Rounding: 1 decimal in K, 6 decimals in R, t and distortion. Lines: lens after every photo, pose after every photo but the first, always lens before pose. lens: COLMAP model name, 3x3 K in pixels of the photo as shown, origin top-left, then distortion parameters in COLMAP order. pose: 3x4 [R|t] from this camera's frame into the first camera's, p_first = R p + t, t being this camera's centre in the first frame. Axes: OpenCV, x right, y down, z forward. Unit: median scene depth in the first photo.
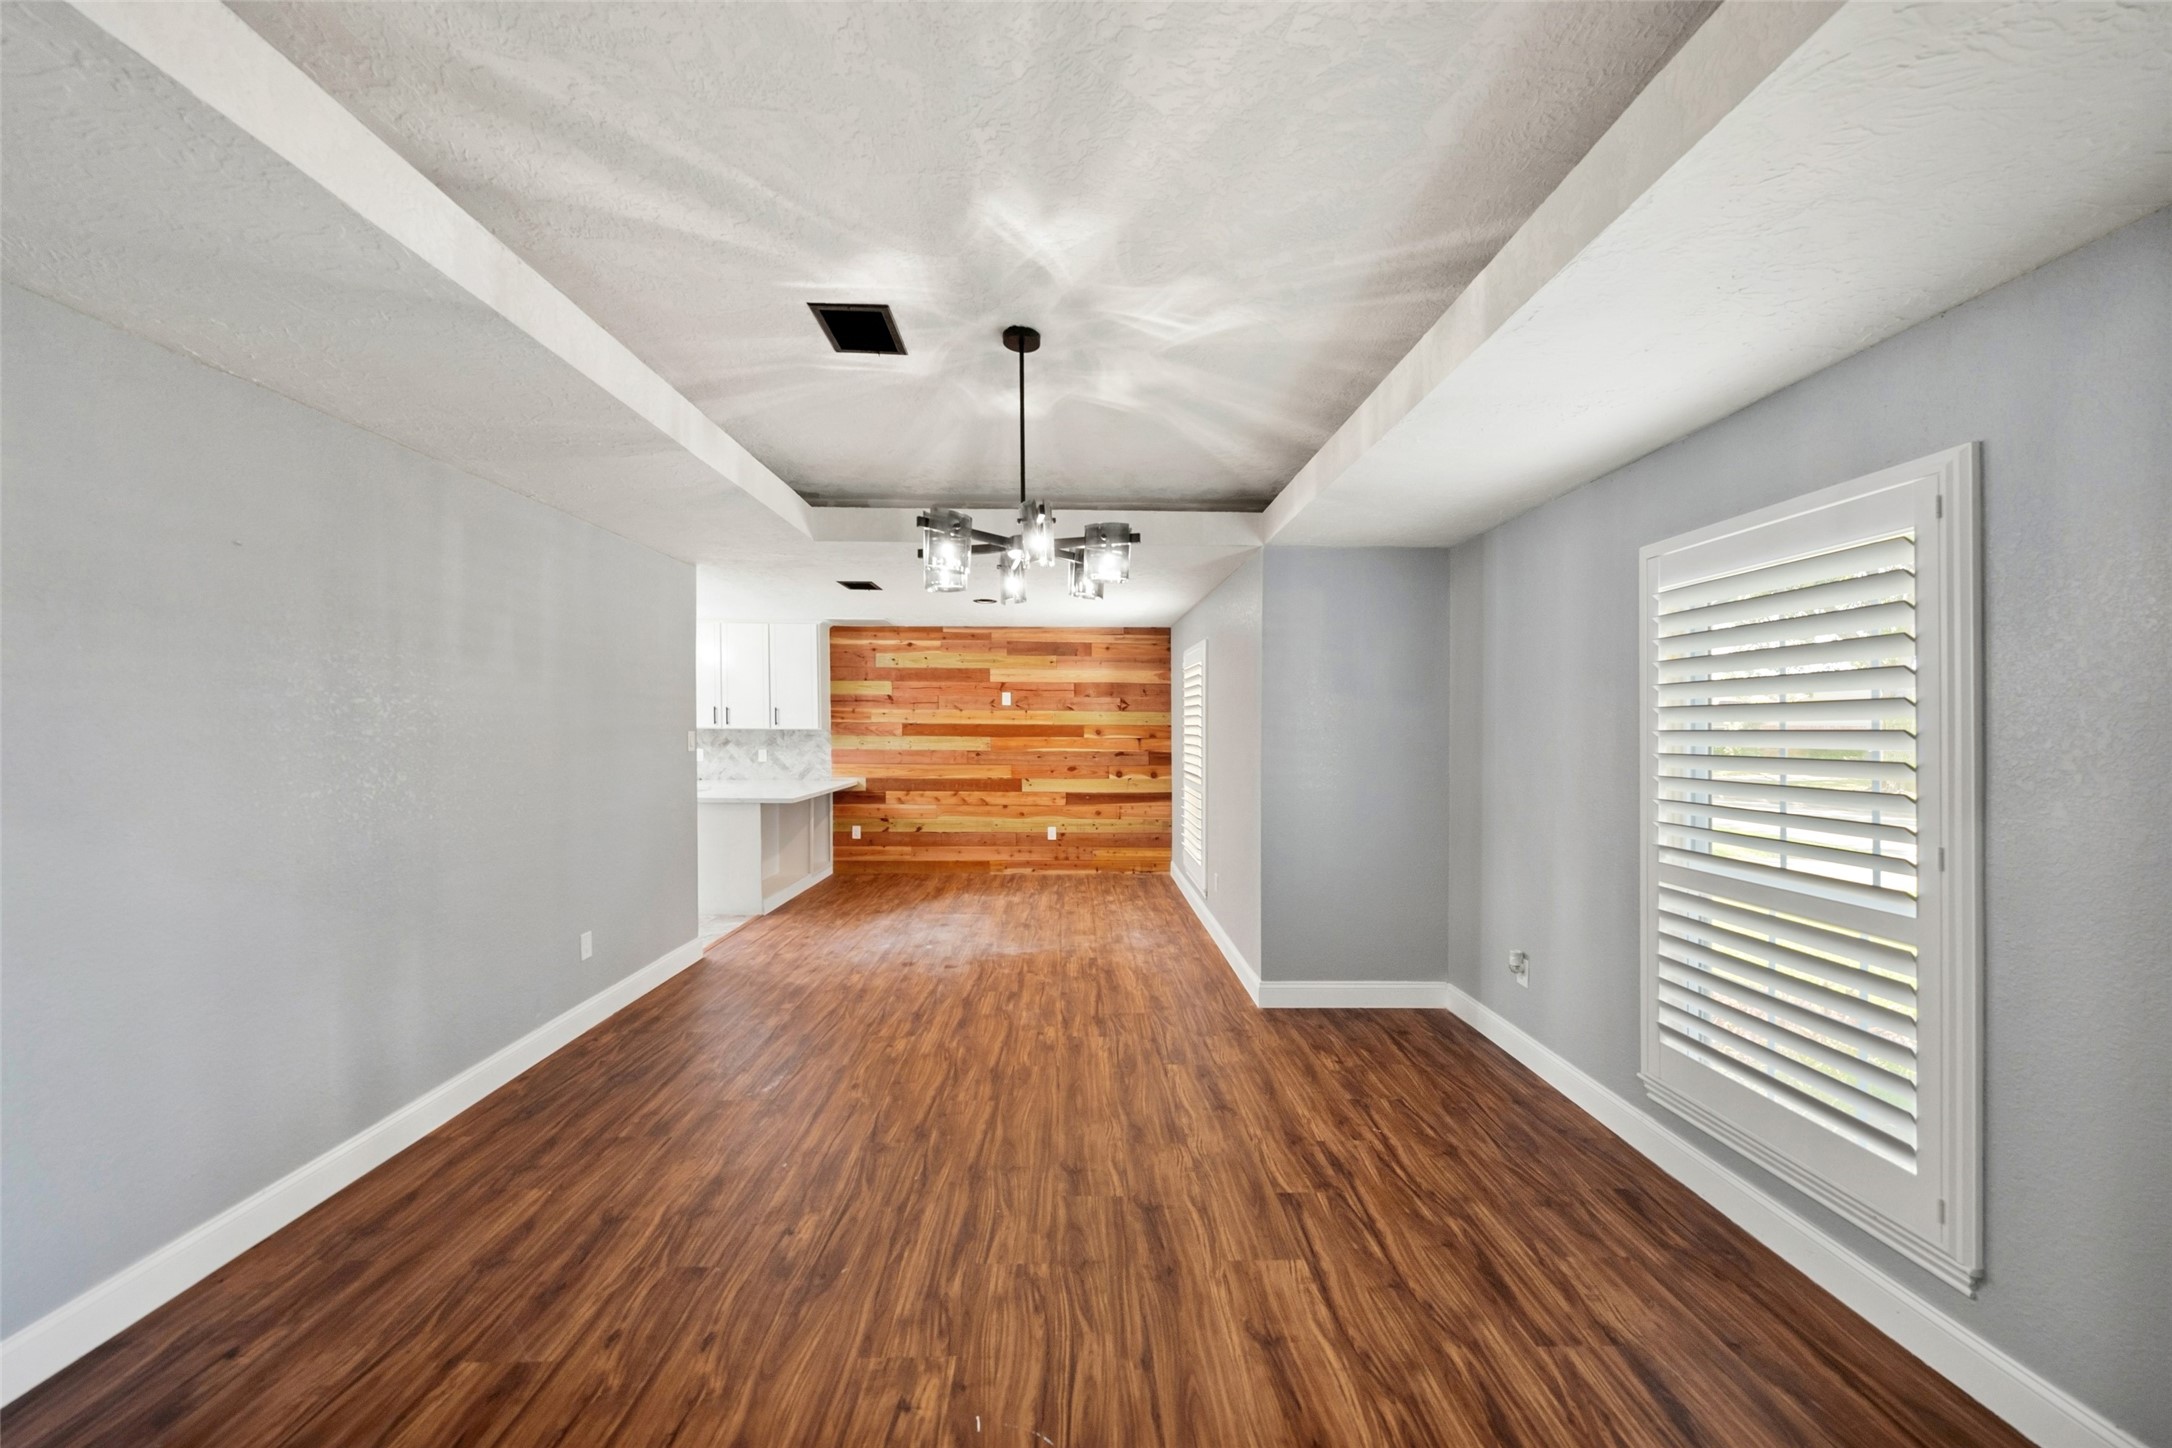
lens RADIAL K [[755.6, 0, 1080.4], [0, 755.6, 727.6], [0, 0, 1]] dist [-0.000036, 0.000221]
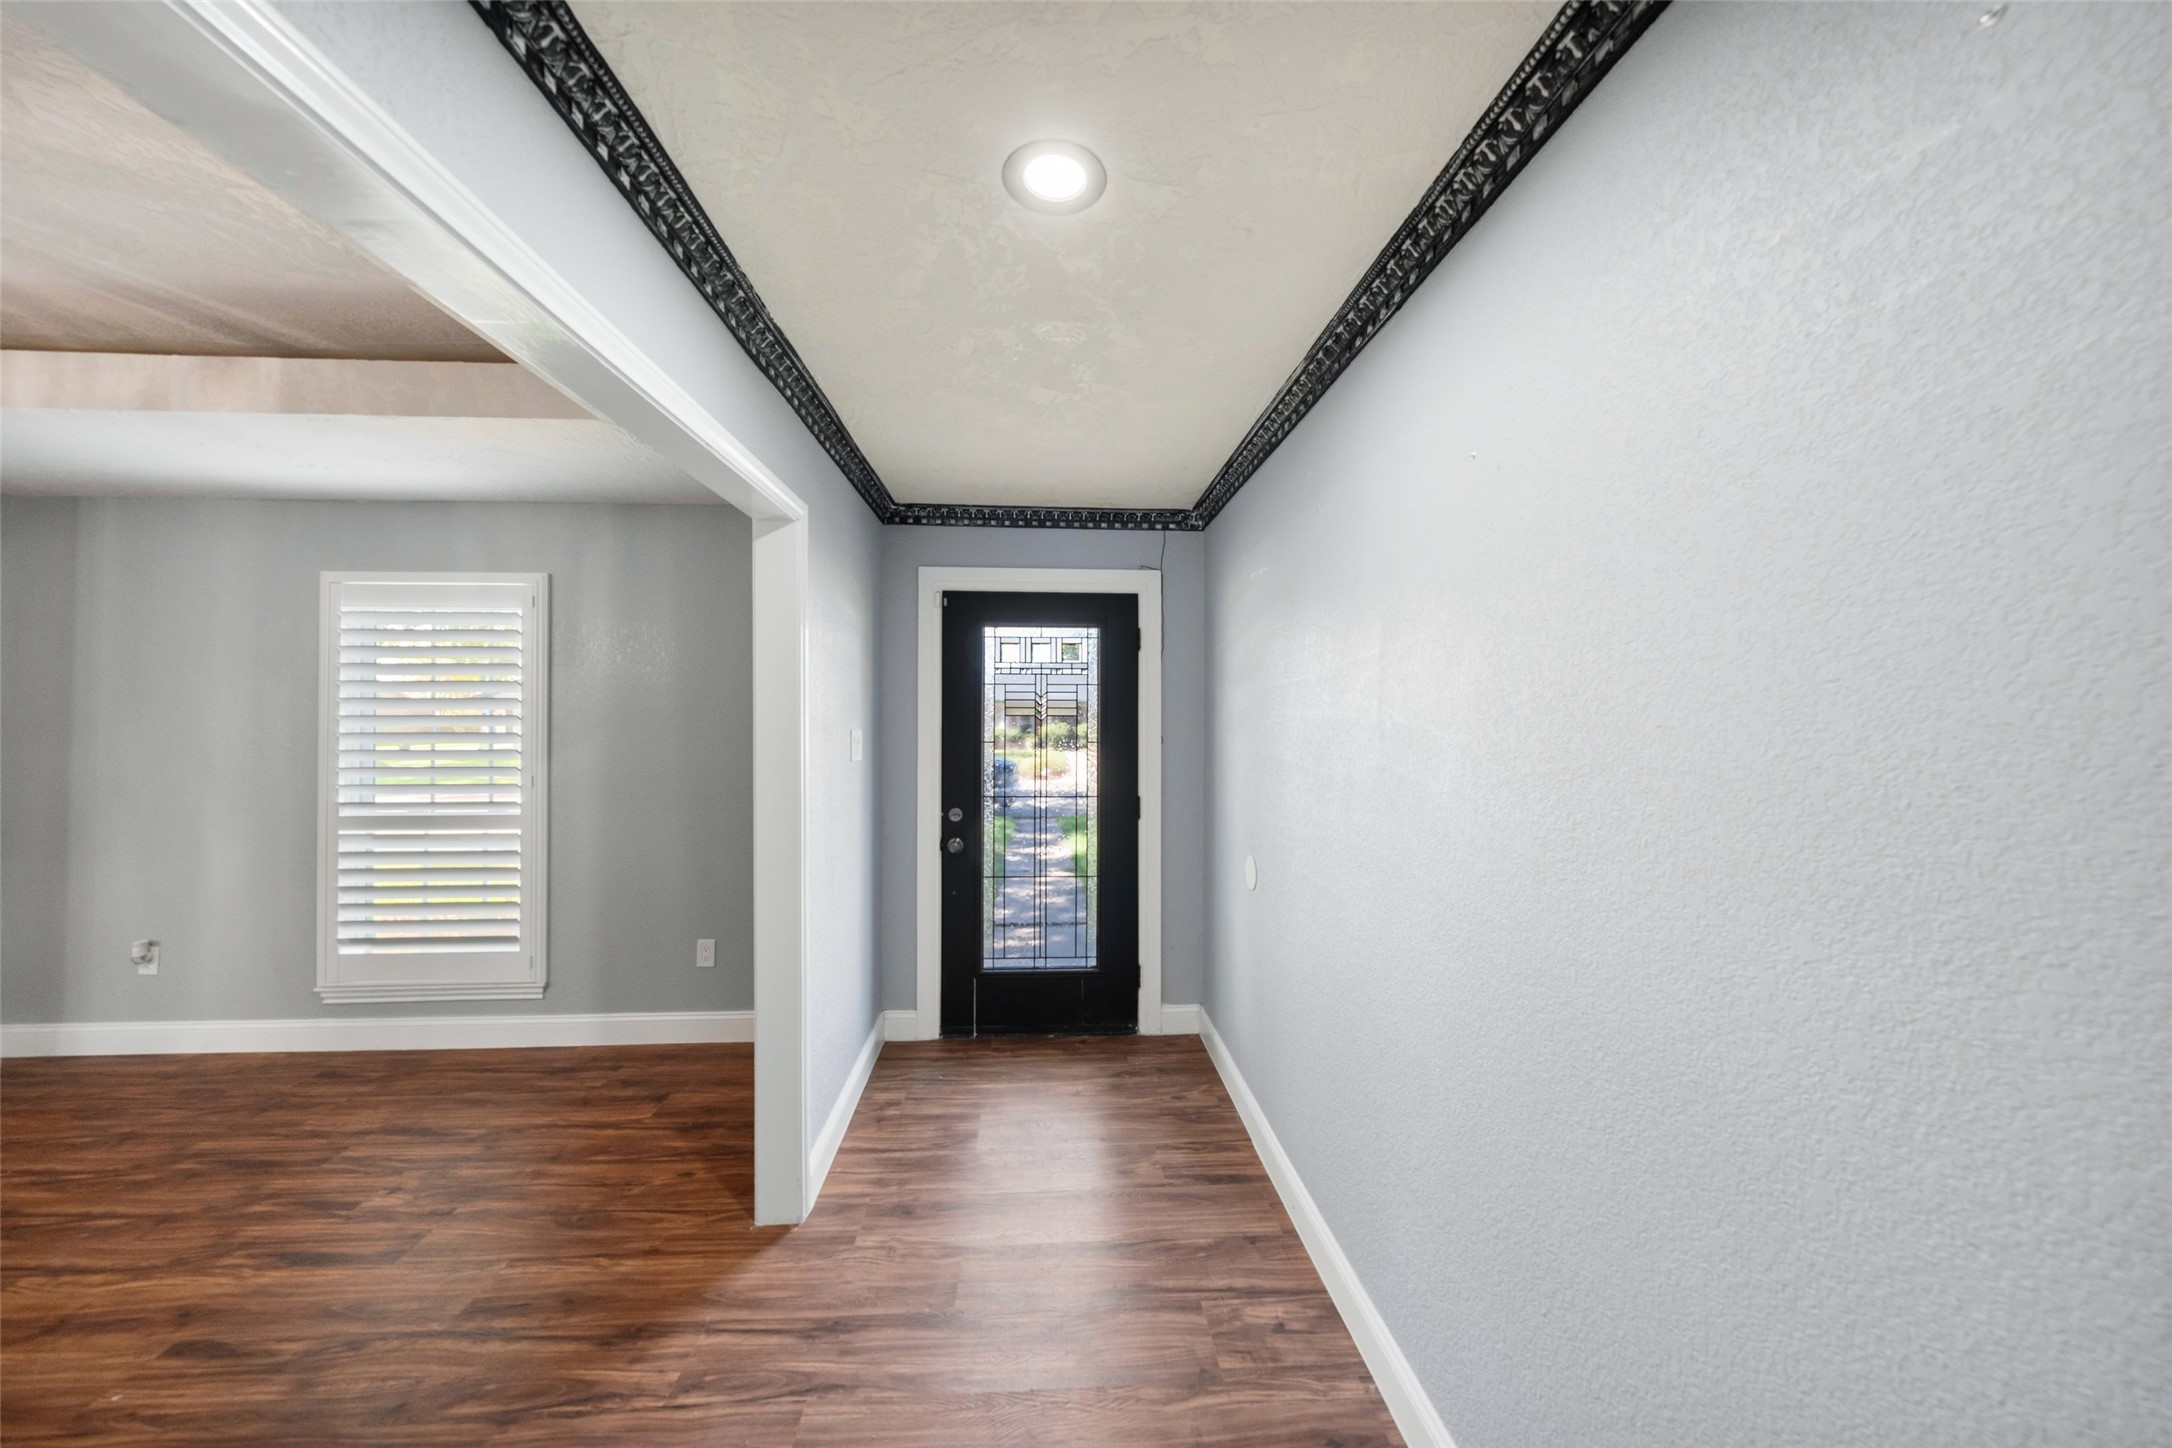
lens RADIAL K [[748.1, 0, 1083.1], [0, 748.1, 712.0], [0, 0, 1]] dist [-0.001622, 0.000078]
pose [[-0.043063, 0.003448, 0.999066, -0.661986], [-0.002787, 0.999990, -0.003571, -0.001382], [-0.999068, -0.002938, -0.043053, -0.262155]]
